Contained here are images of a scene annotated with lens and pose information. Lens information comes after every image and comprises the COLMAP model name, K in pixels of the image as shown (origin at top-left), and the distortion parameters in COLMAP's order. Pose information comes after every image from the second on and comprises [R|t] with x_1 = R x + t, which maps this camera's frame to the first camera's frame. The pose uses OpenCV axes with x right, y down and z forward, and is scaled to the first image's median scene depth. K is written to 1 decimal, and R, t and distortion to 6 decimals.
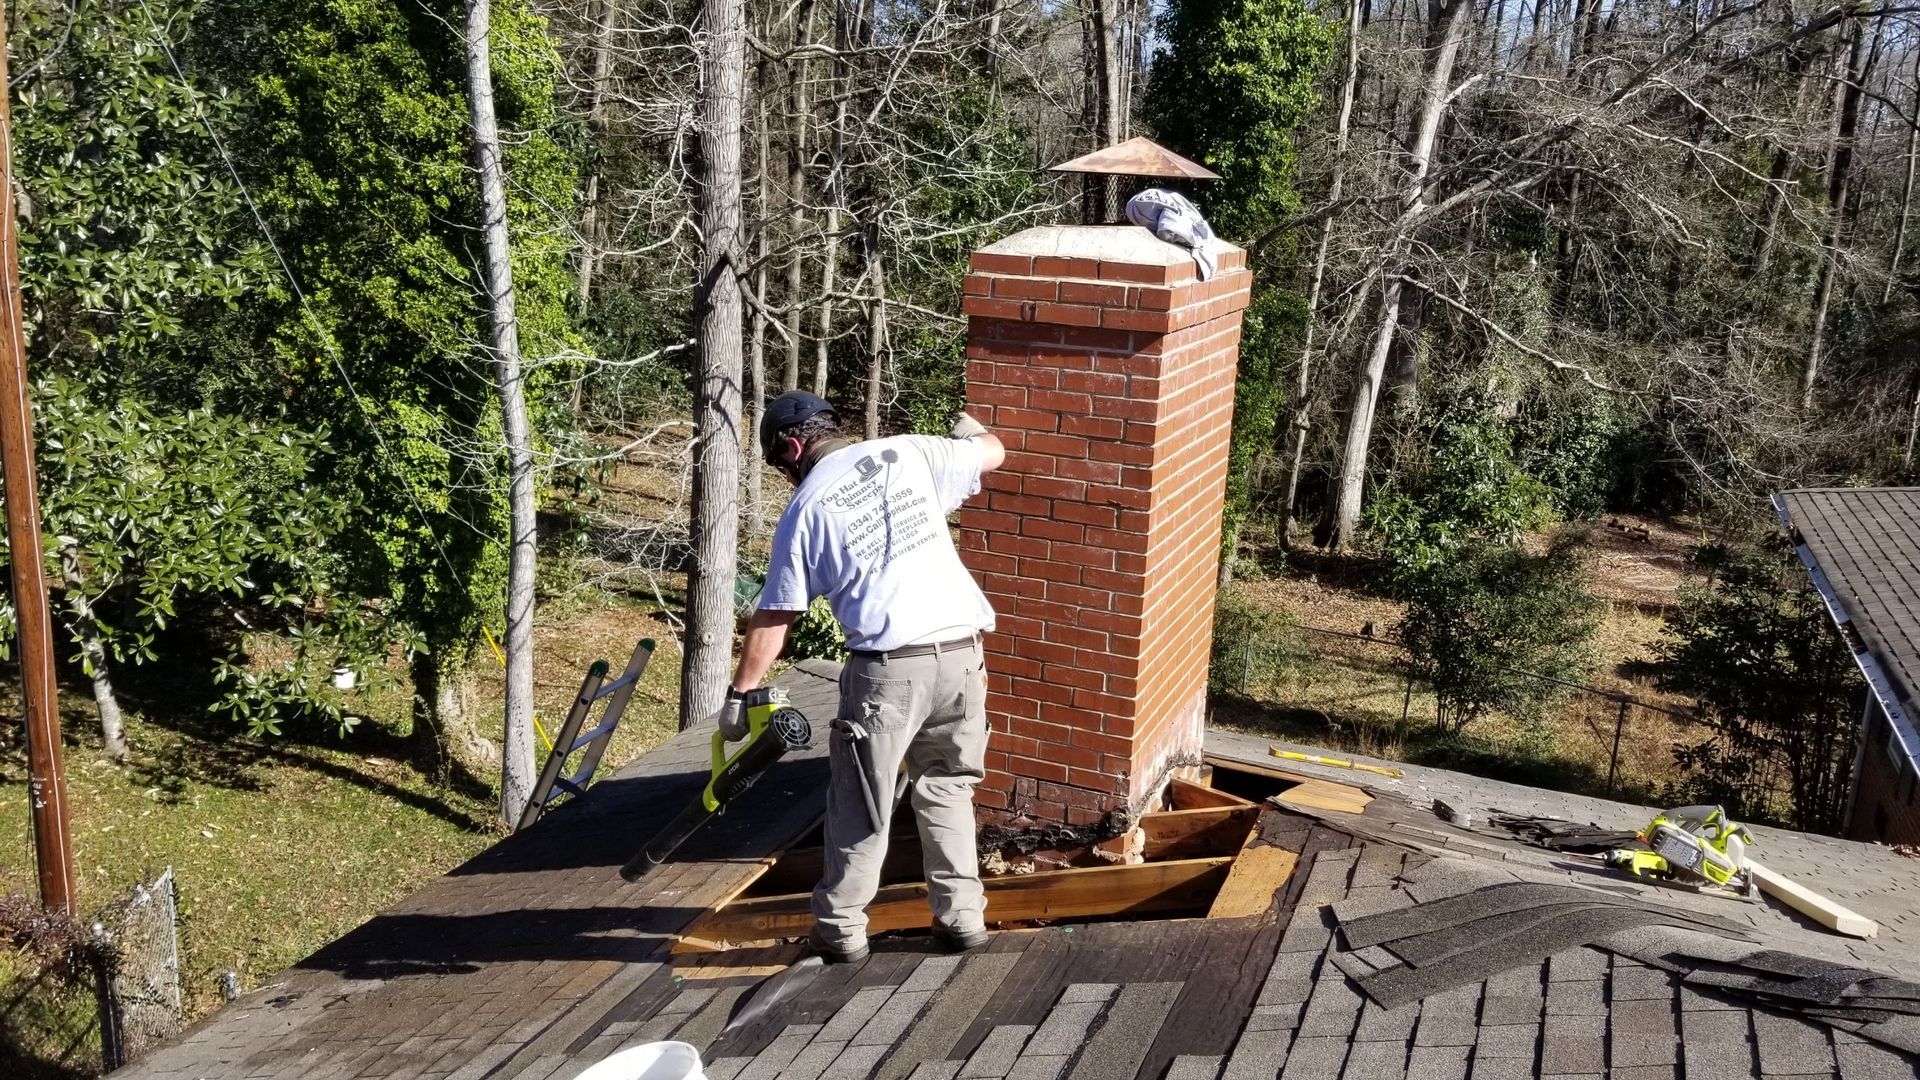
lens RADIAL K [[1473.5, 0, 961.1], [0, 1473.5, 533.3], [0, 0, 1]] dist [0.071629, -0.109569]
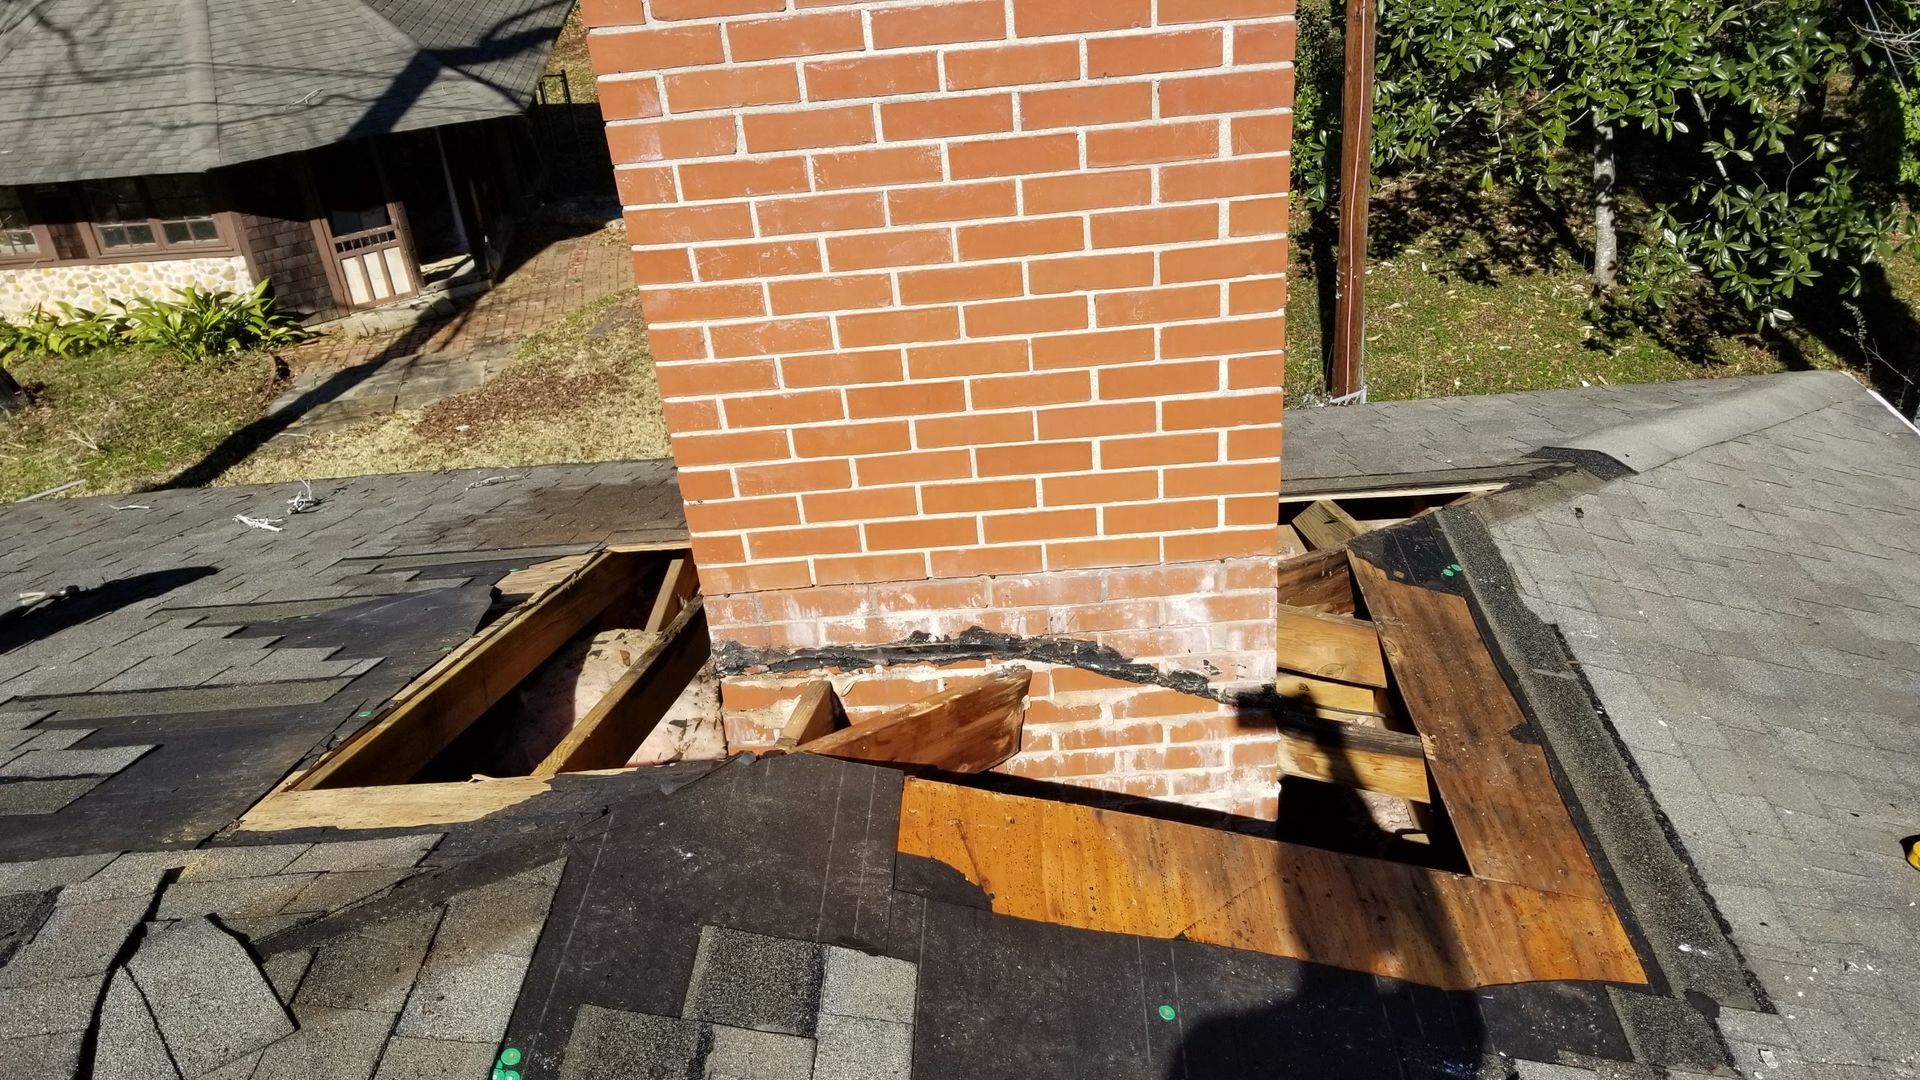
lens RADIAL K [[1473.5, 0, 961.8], [0, 1473.5, 538.5], [0, 0, 1]] dist [0.071629, -0.109569]
pose [[0.374955, 0.404757, -0.834015, 0.201031], [-0.126220, 0.913562, 0.386617, -0.030530], [0.918410, -0.039695, 0.393633, 0.284570]]
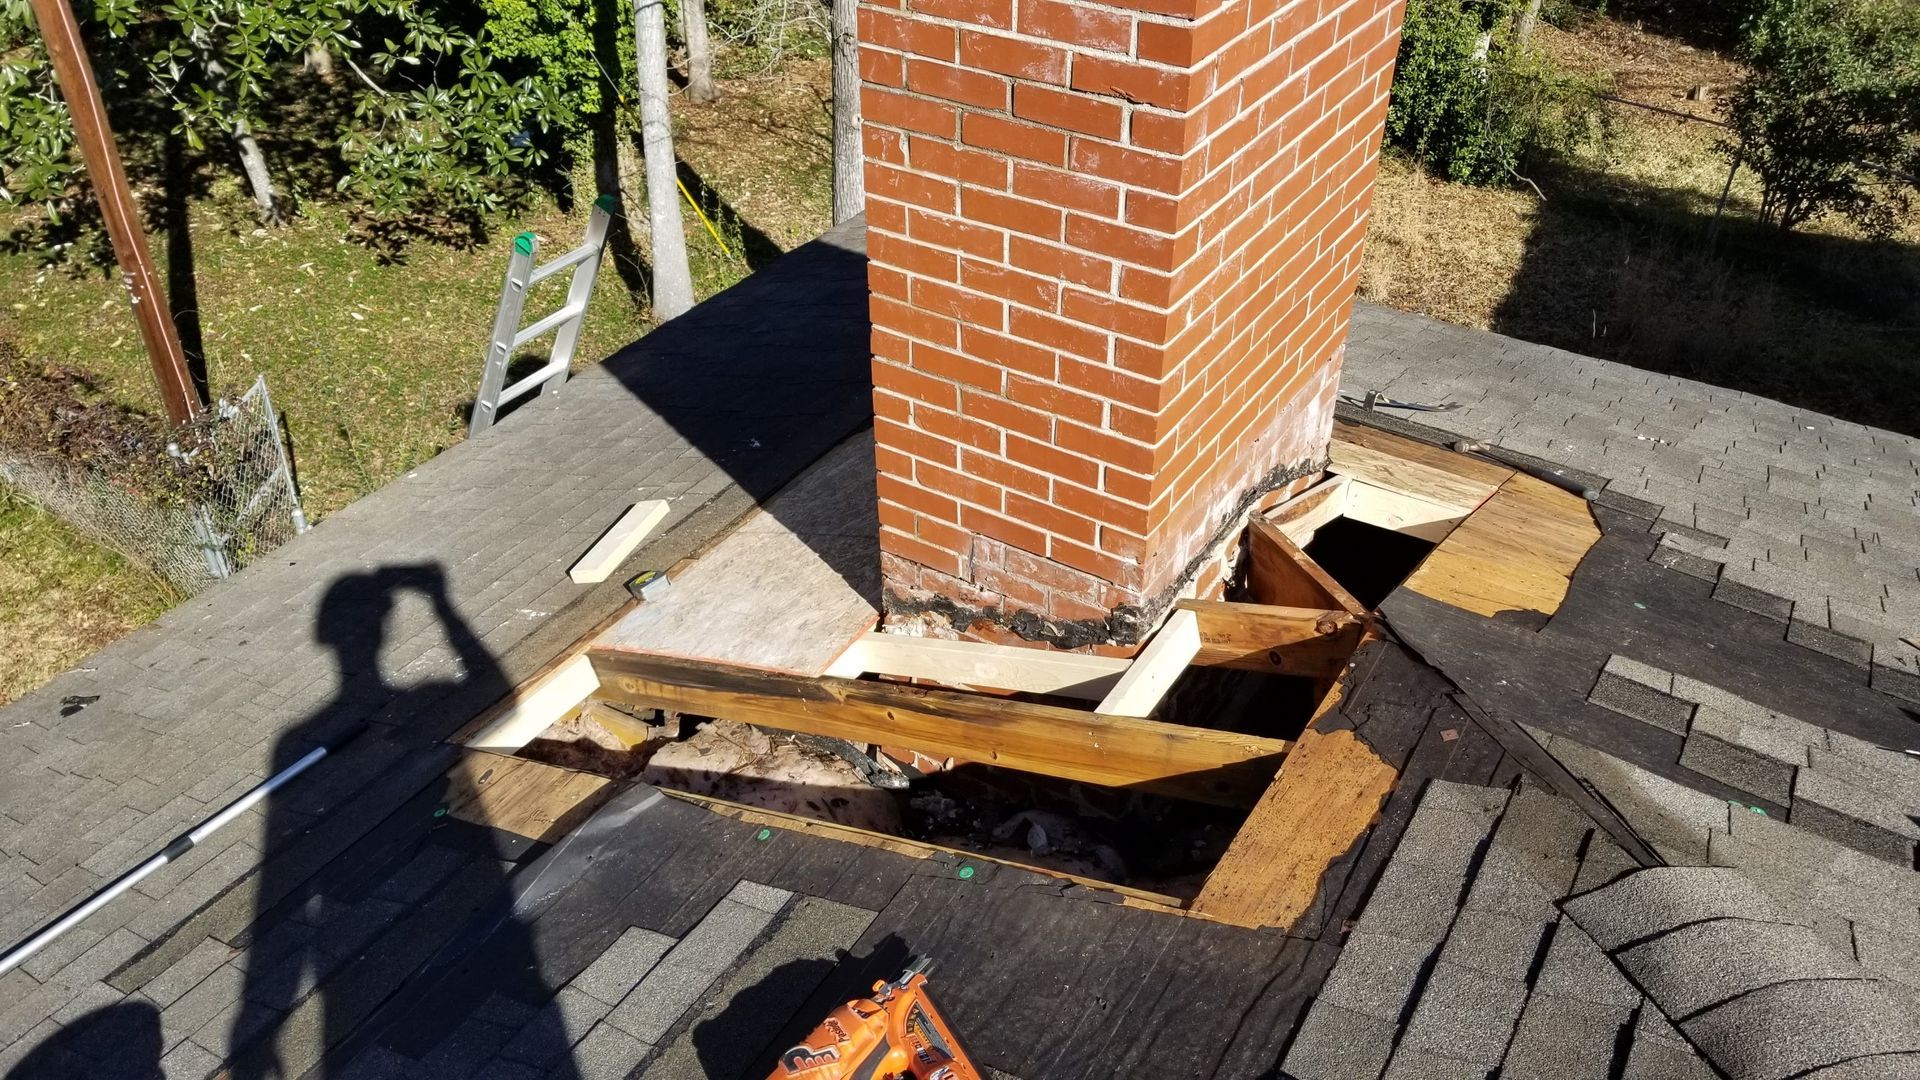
lens RADIAL K [[1473.5, 0, 976.1], [0, 1473.5, 539.0], [0, 0, 1]] dist [0.071629, -0.109569]
pose [[0.985898, 0.064683, -0.154342, 0.047115], [-0.003056, 0.929087, 0.369848, -0.021676], [0.167320, -0.364161, 0.916183, 0.153320]]
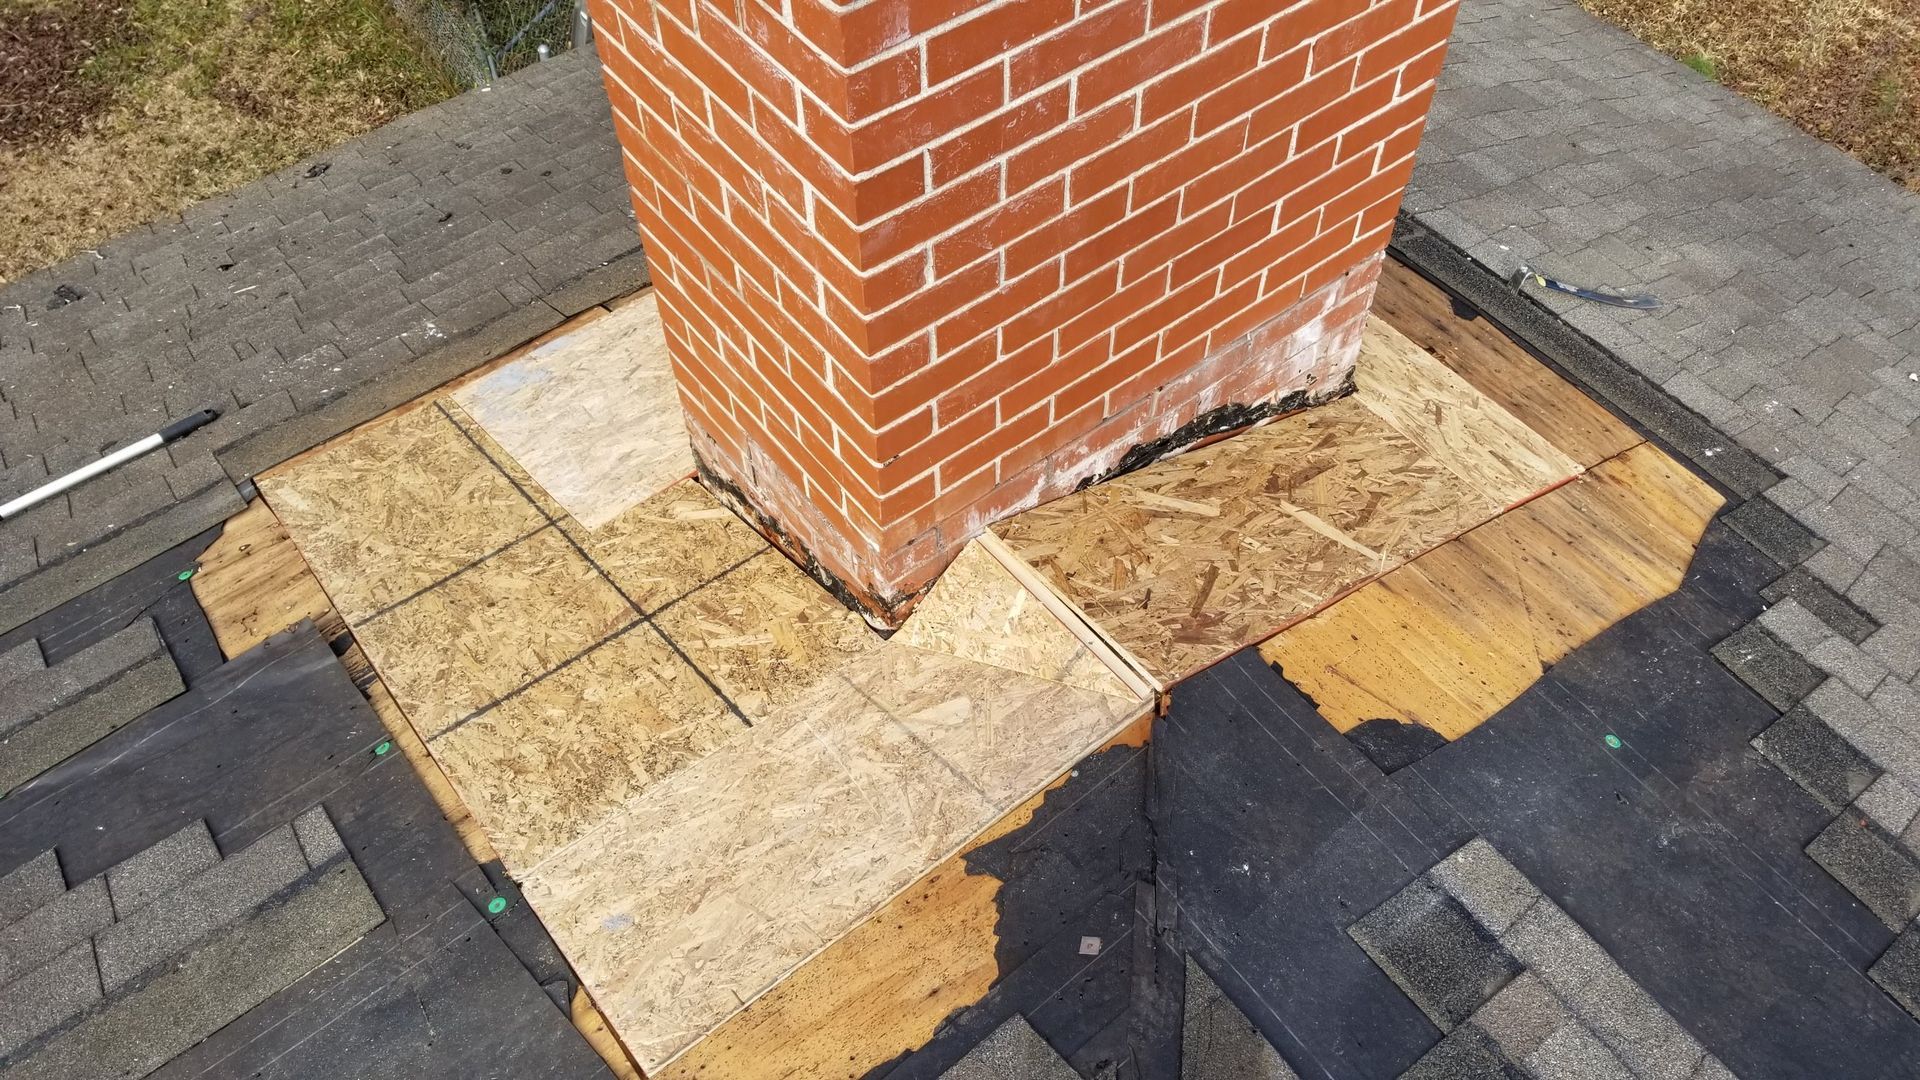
lens RADIAL K [[1473.5, 0, 979.0], [0, 1473.5, 579.8], [0, 0, 1]] dist [0.071629, -0.109569]
pose [[0.876034, 0.363053, -0.317424, 0.093256], [-0.081470, 0.760169, 0.644598, -0.040047], [0.475319, -0.538829, 0.695511, 0.231234]]
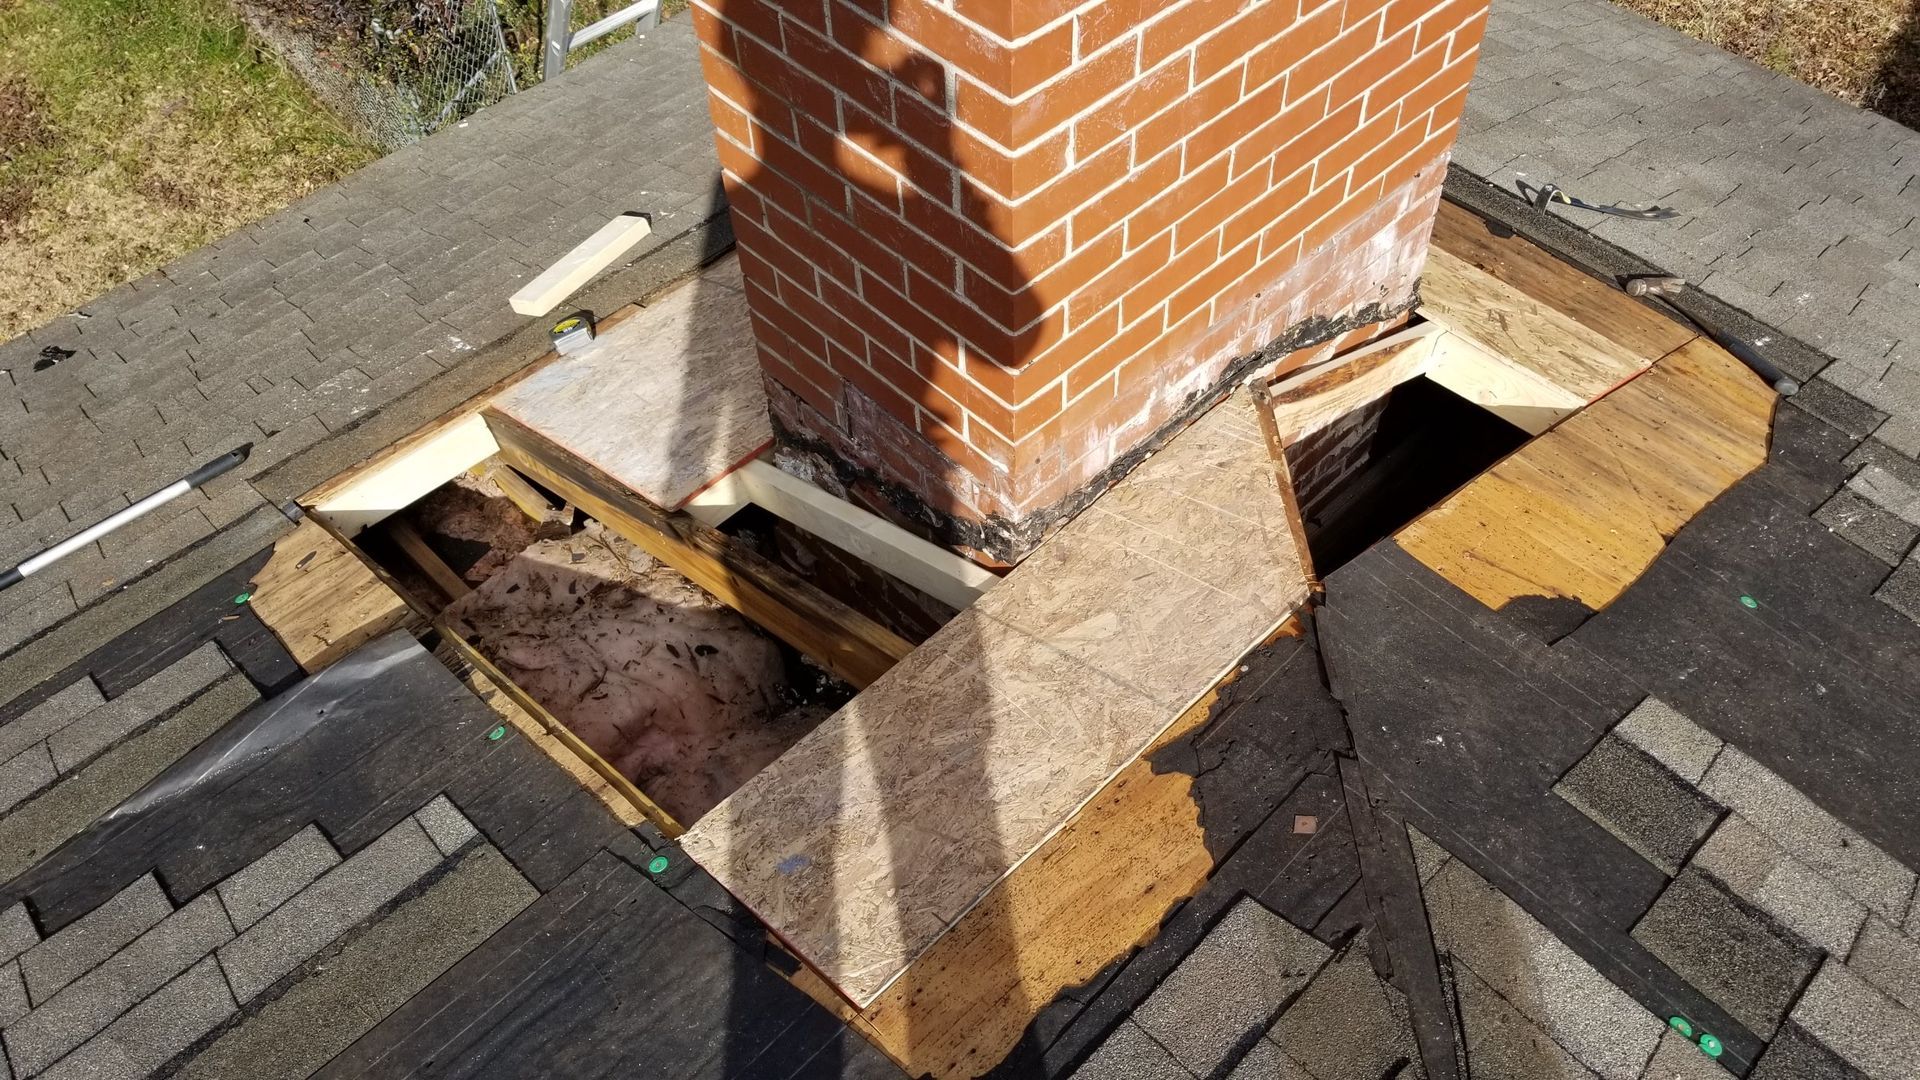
lens RADIAL K [[1473.5, 0, 991.4], [0, 1473.5, 558.5], [0, 0, 1]] dist [0.071629, -0.109569]
pose [[0.920274, 0.263564, -0.289189, 0.079589], [-0.038621, 0.796672, 0.603177, -0.026845], [0.389364, -0.543919, 0.743335, 0.218689]]
